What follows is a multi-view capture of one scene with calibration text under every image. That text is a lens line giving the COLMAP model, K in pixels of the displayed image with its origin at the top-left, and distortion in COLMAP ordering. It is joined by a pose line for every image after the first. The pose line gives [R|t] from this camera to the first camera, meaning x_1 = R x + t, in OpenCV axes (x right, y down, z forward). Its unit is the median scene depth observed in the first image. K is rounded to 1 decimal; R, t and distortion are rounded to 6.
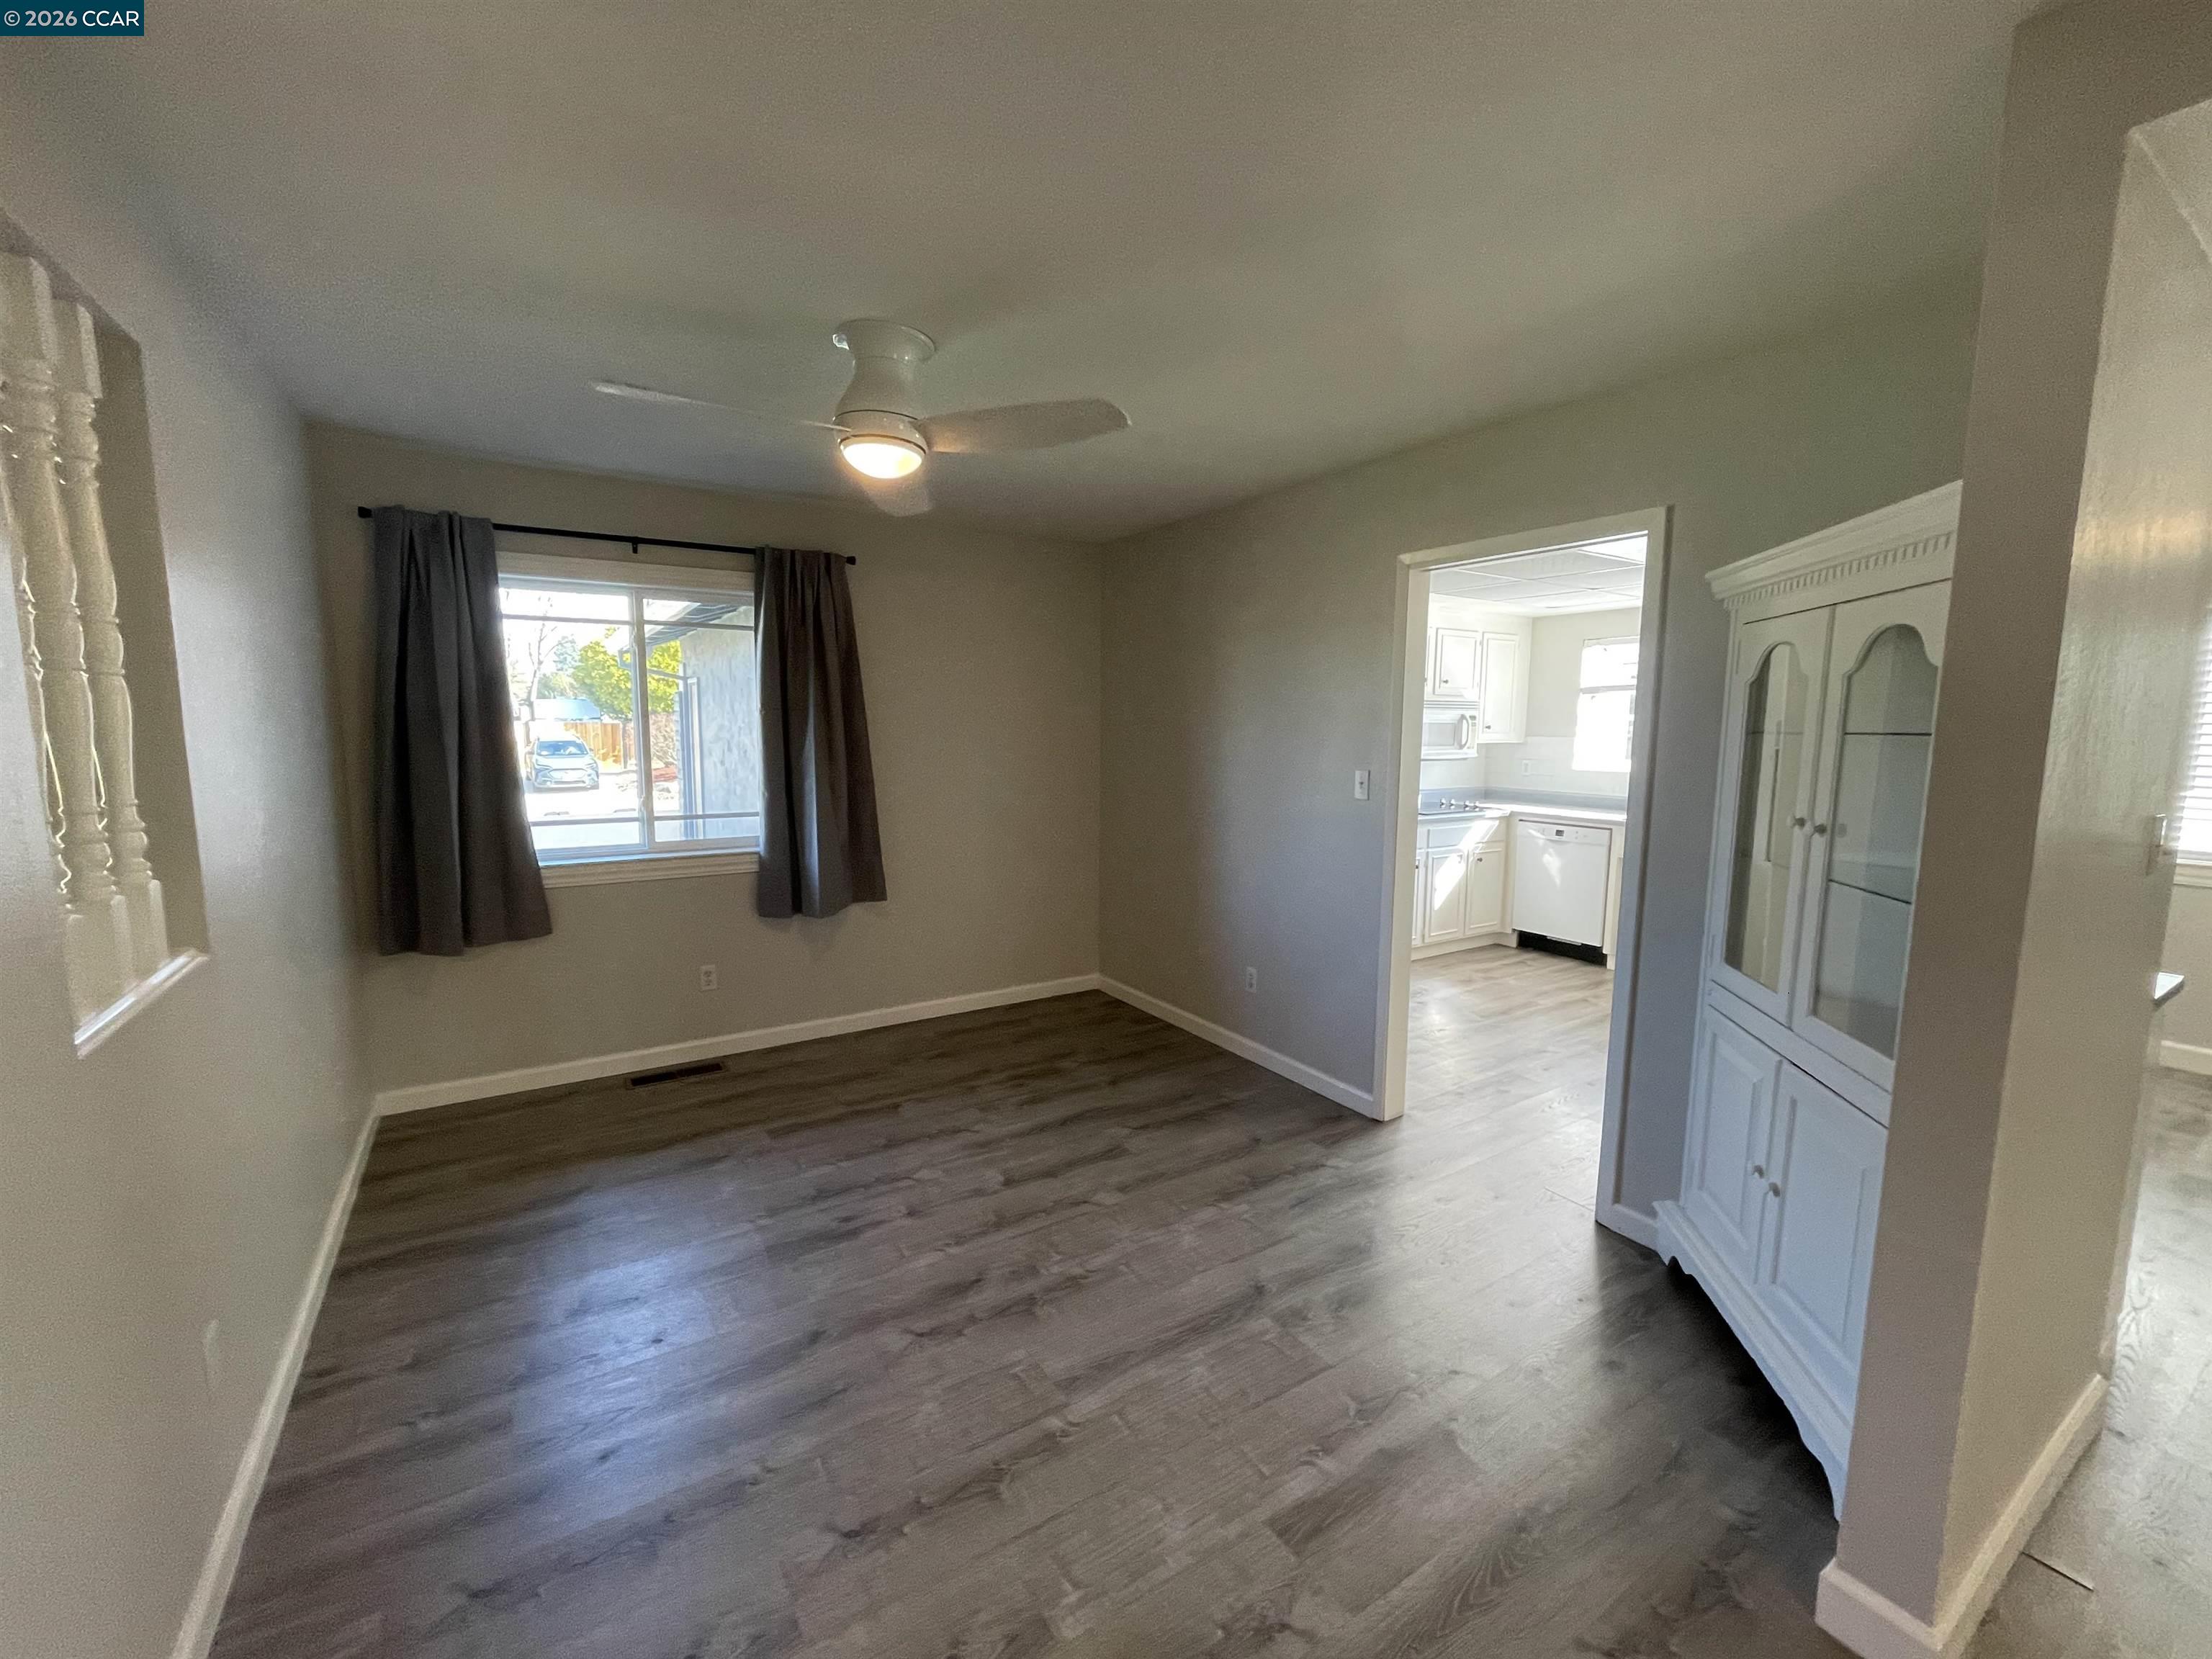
lens RADIAL K [[890.5, 0, 1109.5], [0, 890.5, 832.6], [0, 0, 1]] dist [-0.000946, -0.000307]
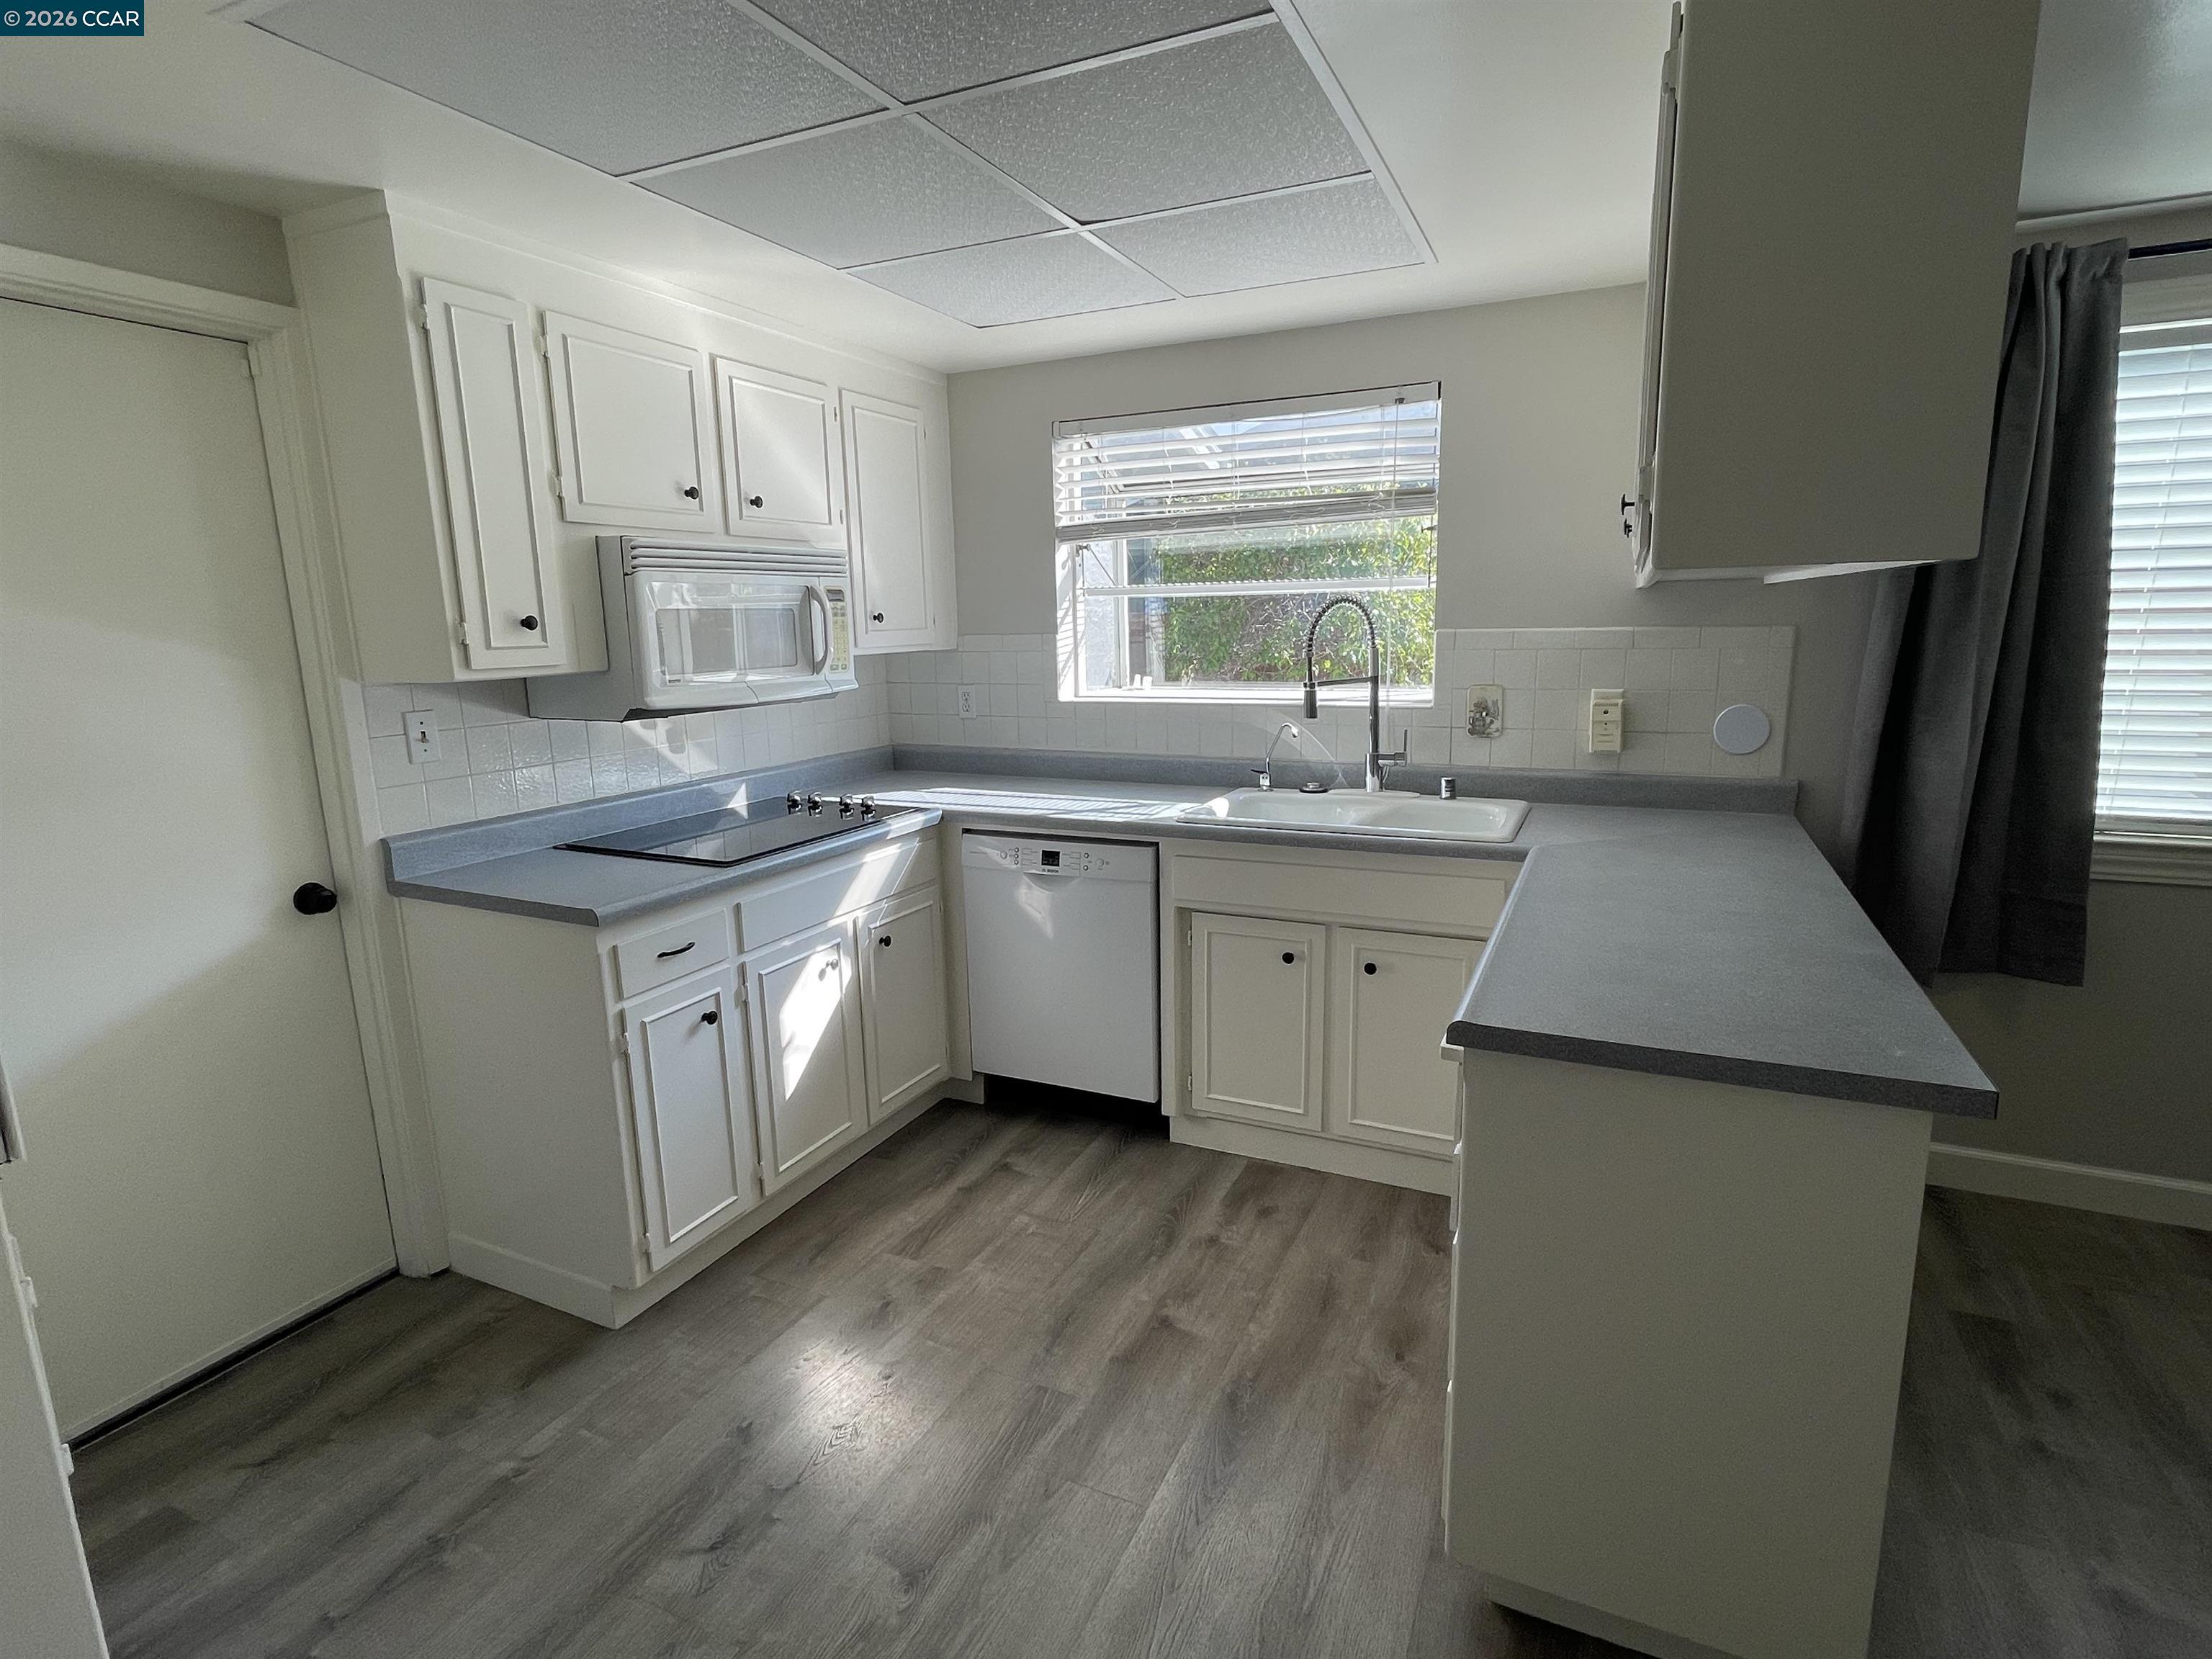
lens RADIAL K [[1112.2, 0, 1103.2], [0, 1112.2, 819.6], [0, 0, 1]] dist [-0.002370, 0.000013]
pose [[0.850217, -0.117545, 0.513141, 0.239170], [0.088350, 0.992788, 0.081032, -0.057318], [-0.518965, -0.023559, 0.854471, 0.498718]]
